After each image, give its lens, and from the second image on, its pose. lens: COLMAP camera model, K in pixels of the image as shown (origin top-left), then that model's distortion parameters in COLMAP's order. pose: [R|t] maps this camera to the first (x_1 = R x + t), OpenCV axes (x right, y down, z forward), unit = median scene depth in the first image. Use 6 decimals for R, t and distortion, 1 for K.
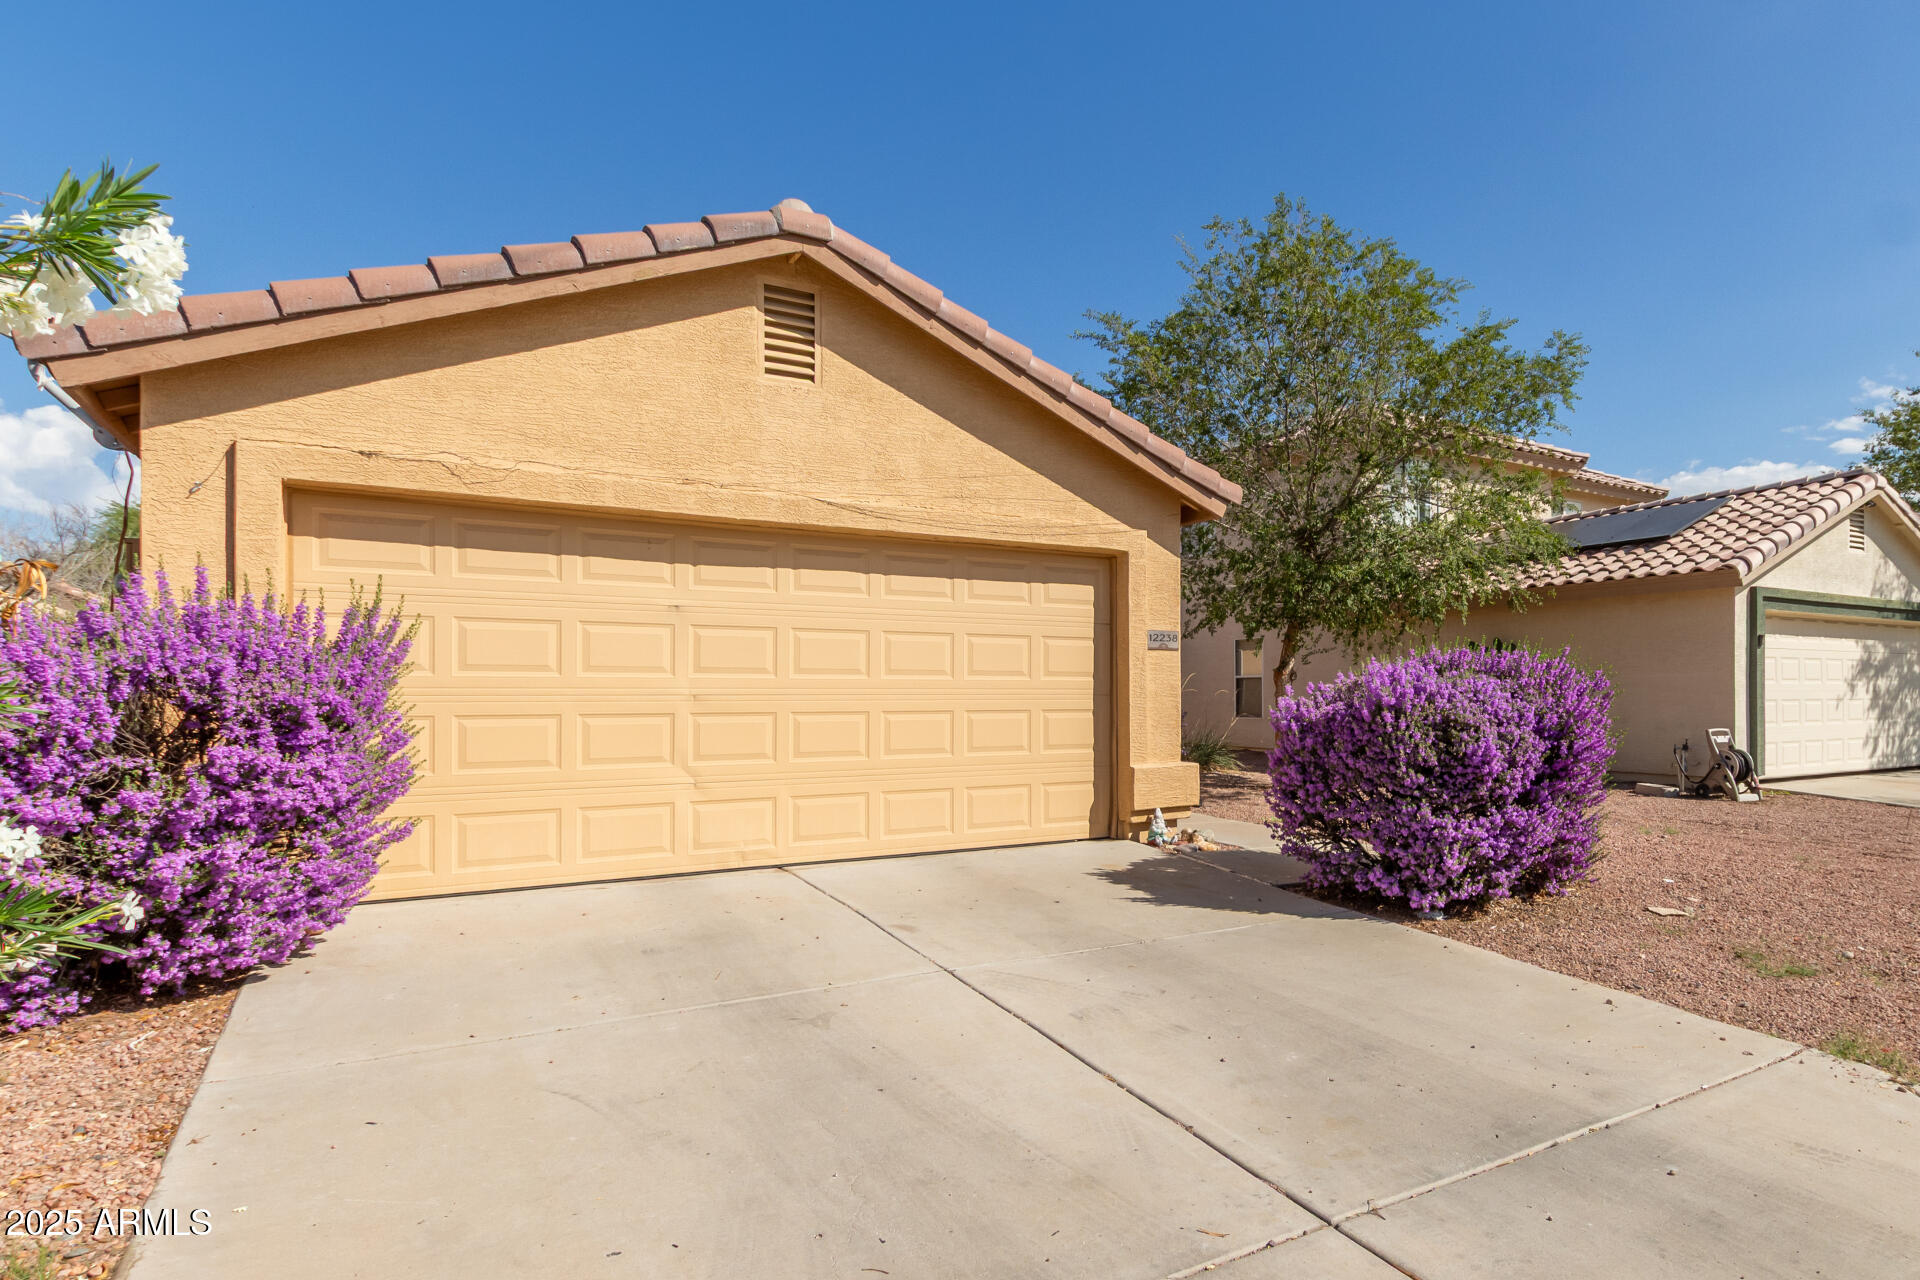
lens RADIAL K [[889.5, 0, 958.2], [0, 889.5, 683.3], [0, 0, 1]] dist [0.009117, -0.000366]
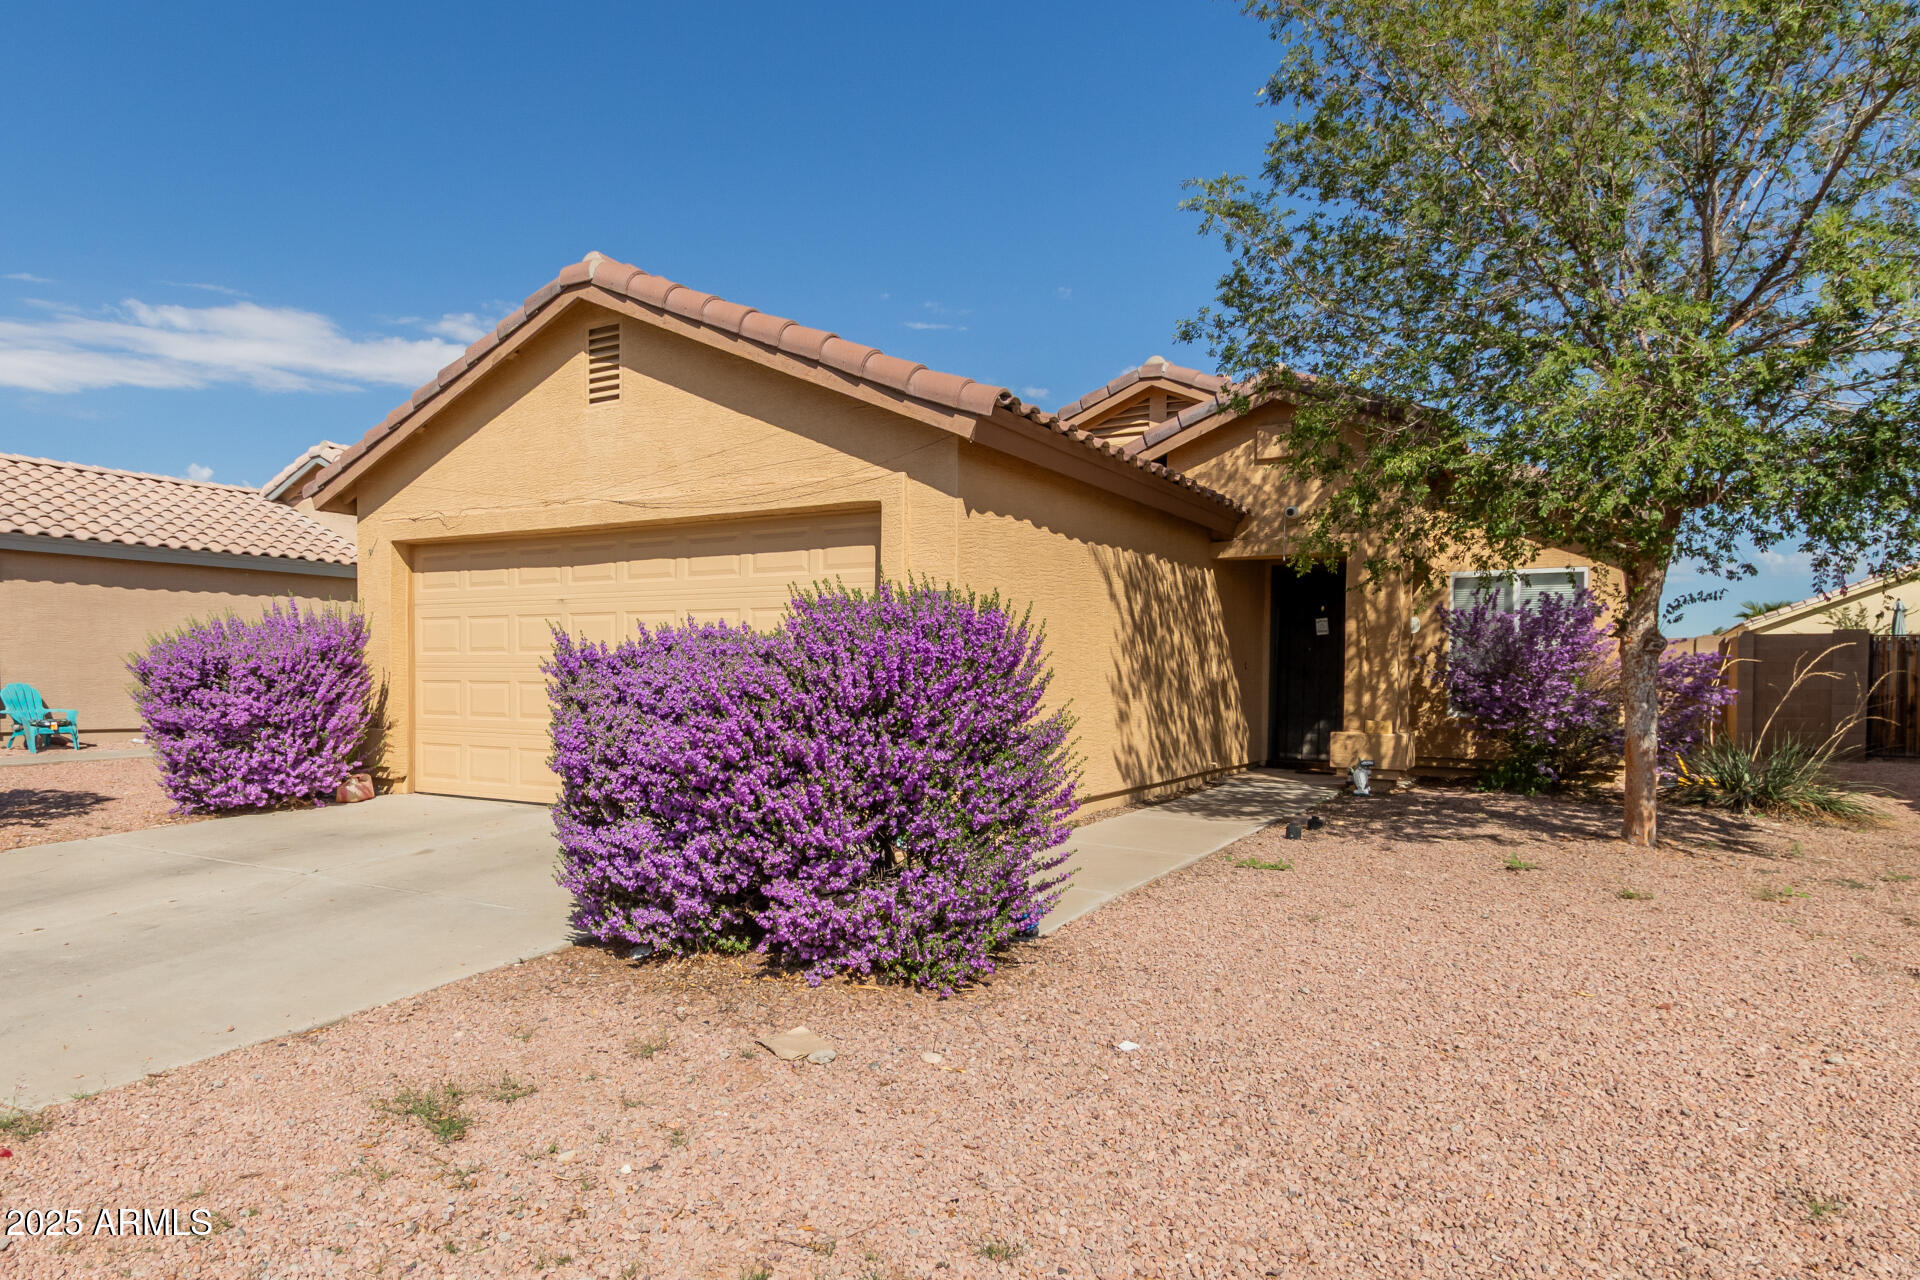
lens RADIAL K [[880.5, 0, 773.6], [0, 880.5, 666.2], [0, 0, 1]] dist [0.023590, 0.000094]
pose [[0.609408, 0.003771, -0.792847, 0.880691], [0.002091, 0.999978, 0.006363, 0.003123], [0.792854, -0.005536, 0.609387, 0.456285]]
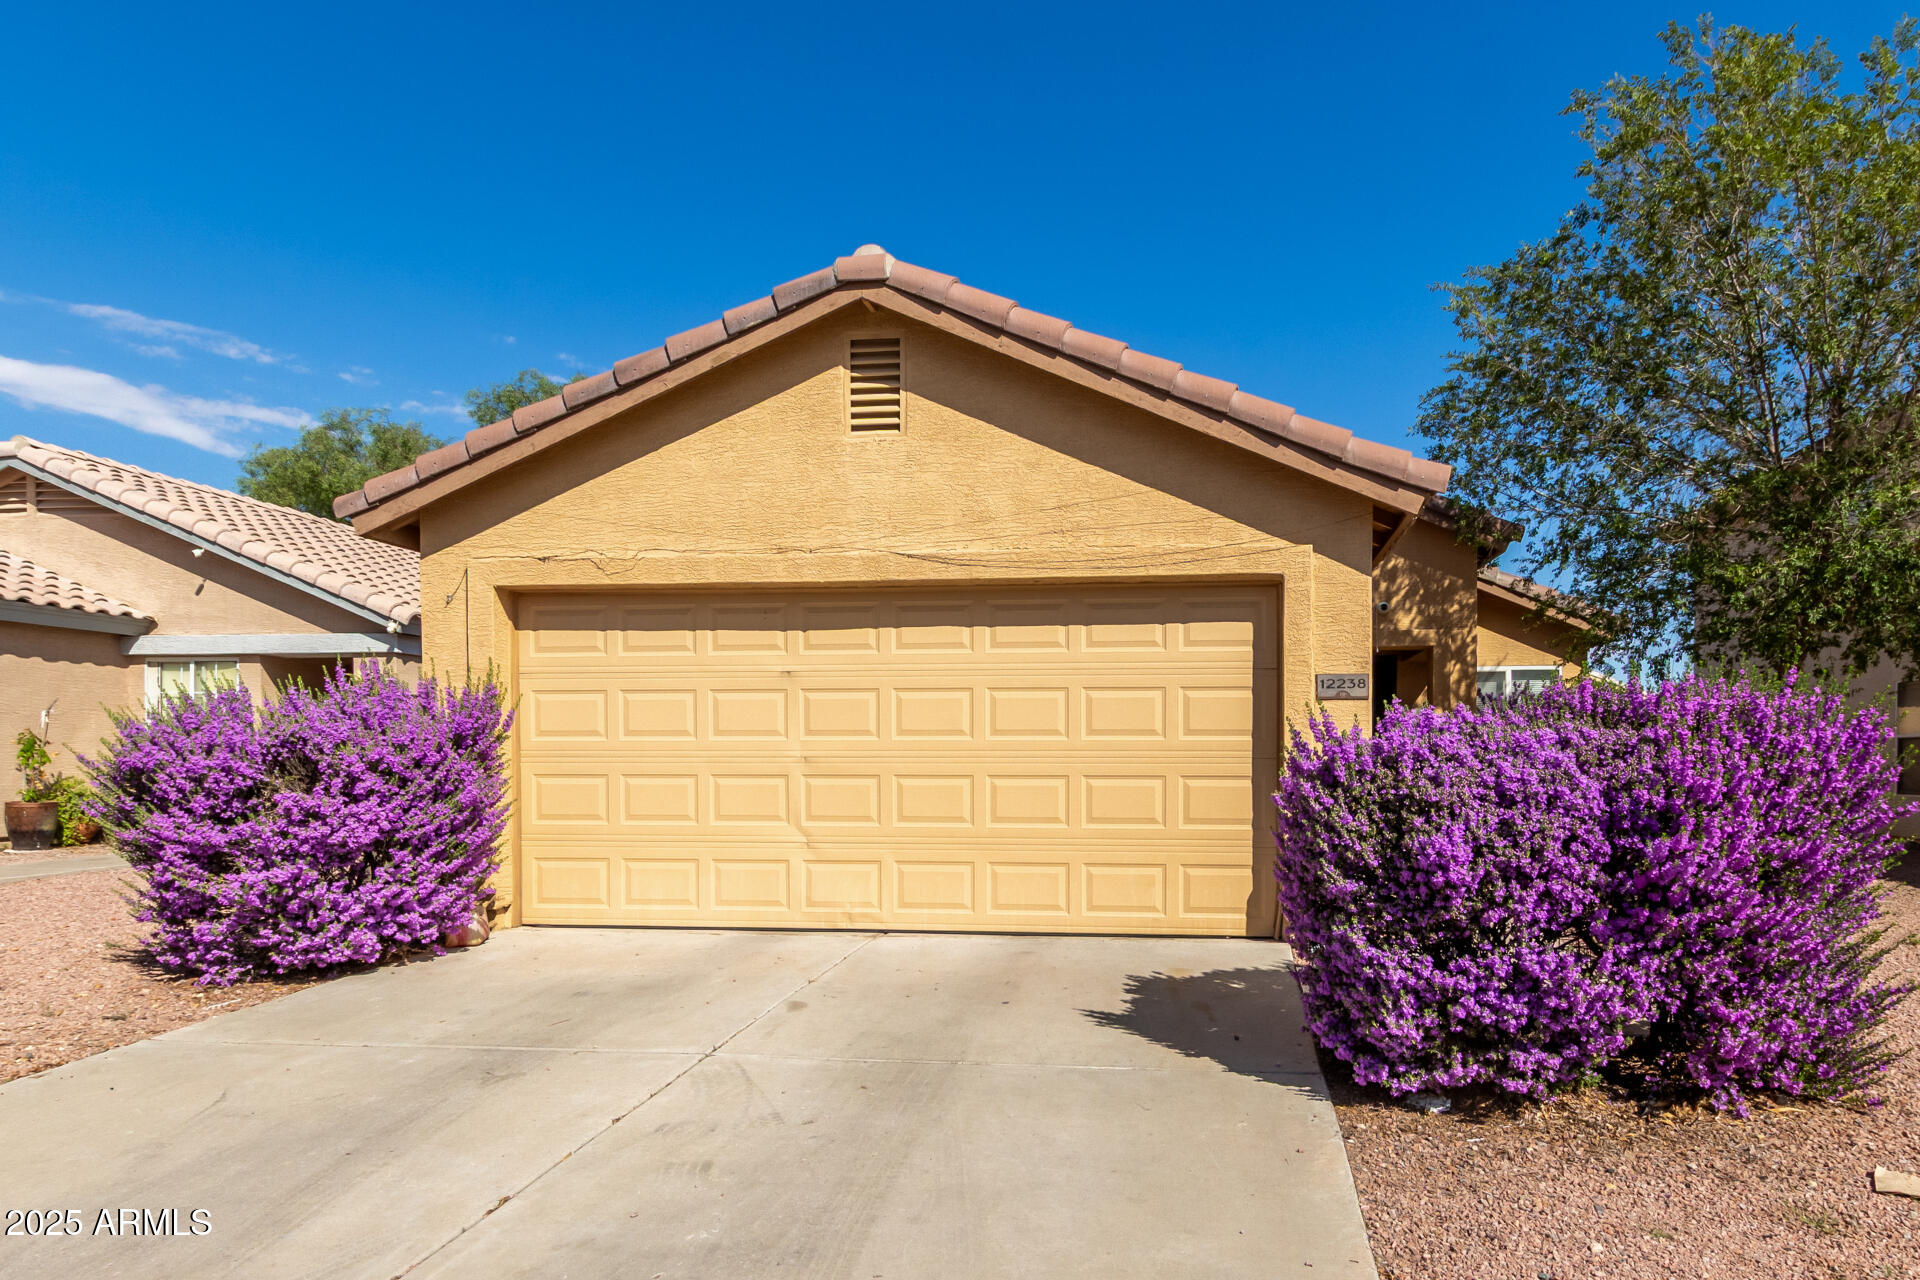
lens RADIAL K [[906.5, 0, 962.6], [0, 906.5, 762.0], [0, 0, 1]] dist [-0.000766, 0.000178]
pose [[0.860798, 0.003534, -0.508934, 0.395478], [0.005054, 0.999867, 0.015491, 0.003370], [0.508922, -0.015907, 0.860666, 0.190226]]
